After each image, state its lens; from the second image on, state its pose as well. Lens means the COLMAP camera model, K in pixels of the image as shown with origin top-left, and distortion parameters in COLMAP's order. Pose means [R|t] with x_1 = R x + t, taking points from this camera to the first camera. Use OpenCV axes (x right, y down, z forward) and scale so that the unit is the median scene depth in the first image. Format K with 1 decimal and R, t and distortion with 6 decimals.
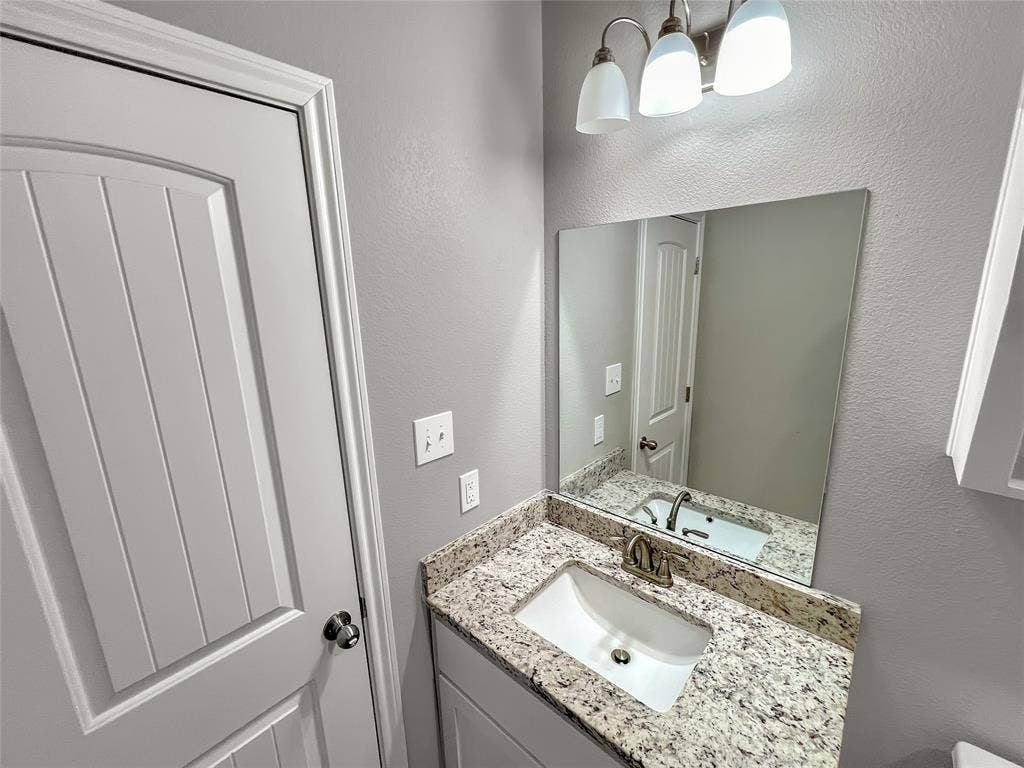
lens RADIAL K [[425.3, 0, 512.0], [0, 425.3, 384.0], [0, 0, 1]] dist [-0.000264, 0.001224]
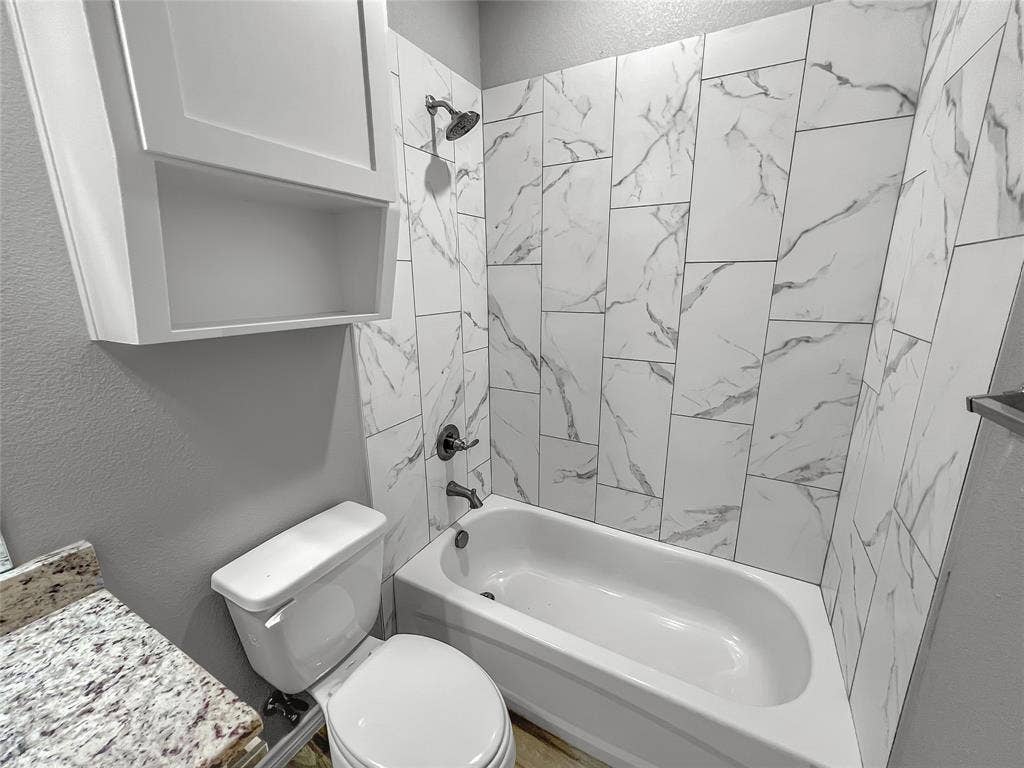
lens RADIAL K [[425.3, 0, 512.0], [0, 425.3, 384.0], [0, 0, 1]] dist [-0.000264, 0.001224]
pose [[-0.228587, -0.206182, 0.951440, -0.164130], [0.229341, 0.938404, 0.258457, 0.211347], [-0.946124, 0.277284, -0.167221, 0.244225]]
